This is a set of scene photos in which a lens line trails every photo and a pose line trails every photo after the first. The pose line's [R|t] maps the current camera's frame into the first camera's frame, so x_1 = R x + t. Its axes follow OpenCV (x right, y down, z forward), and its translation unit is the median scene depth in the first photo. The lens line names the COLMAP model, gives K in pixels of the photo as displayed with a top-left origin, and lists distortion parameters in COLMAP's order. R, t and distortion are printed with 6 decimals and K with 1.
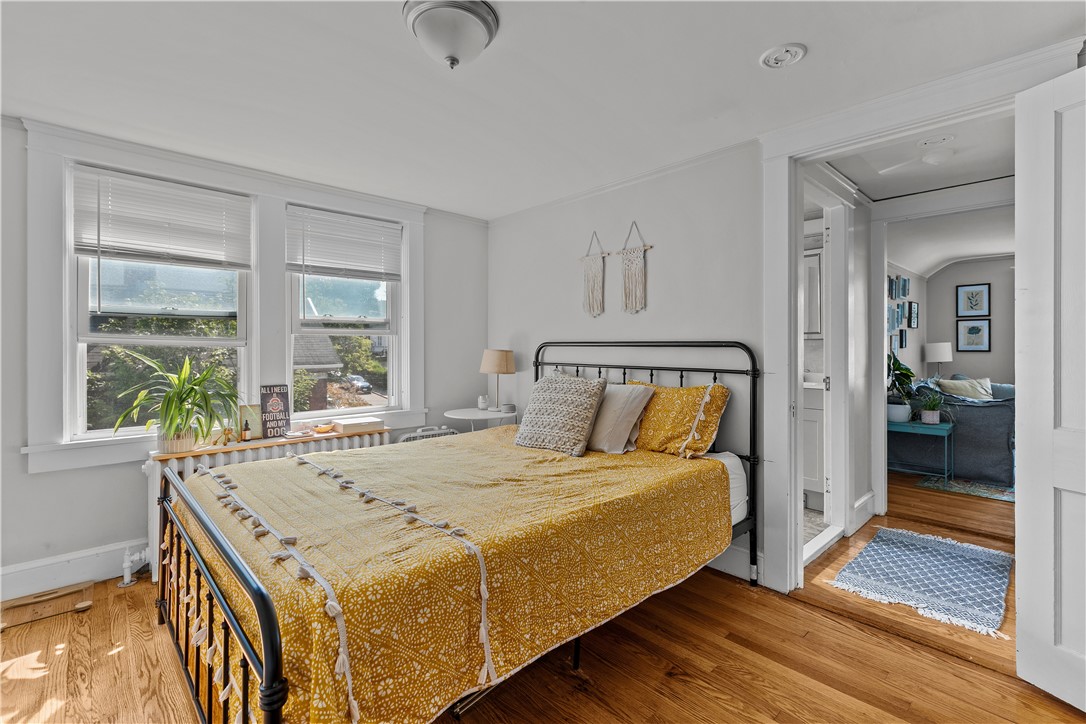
lens RADIAL K [[492.3, 0, 547.5], [0, 492.3, 347.0], [0, 0, 1]] dist [0.003760, -0.001965]
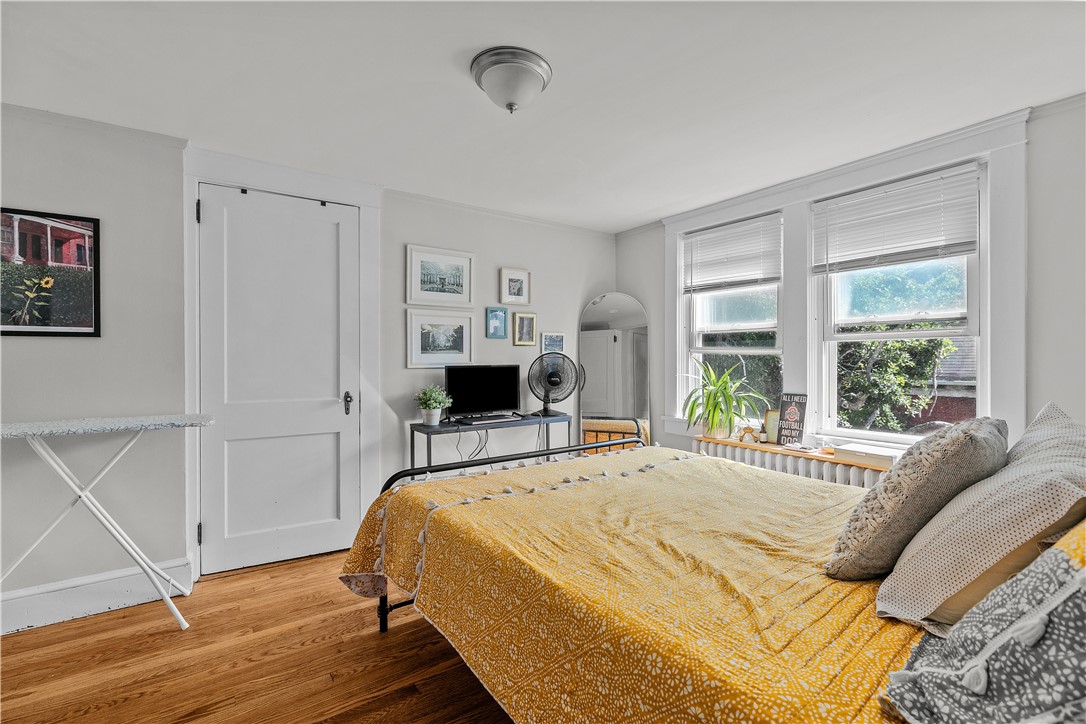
lens RADIAL K [[492.3, 0, 549.5], [0, 492.3, 358.0], [0, 0, 1]] dist [0.003760, -0.001965]
pose [[-0.148646, 0.003394, -0.988885, 0.509191], [0.001681, 0.999994, 0.003179, 0.001701], [0.988889, -0.001189, -0.148651, 0.683575]]
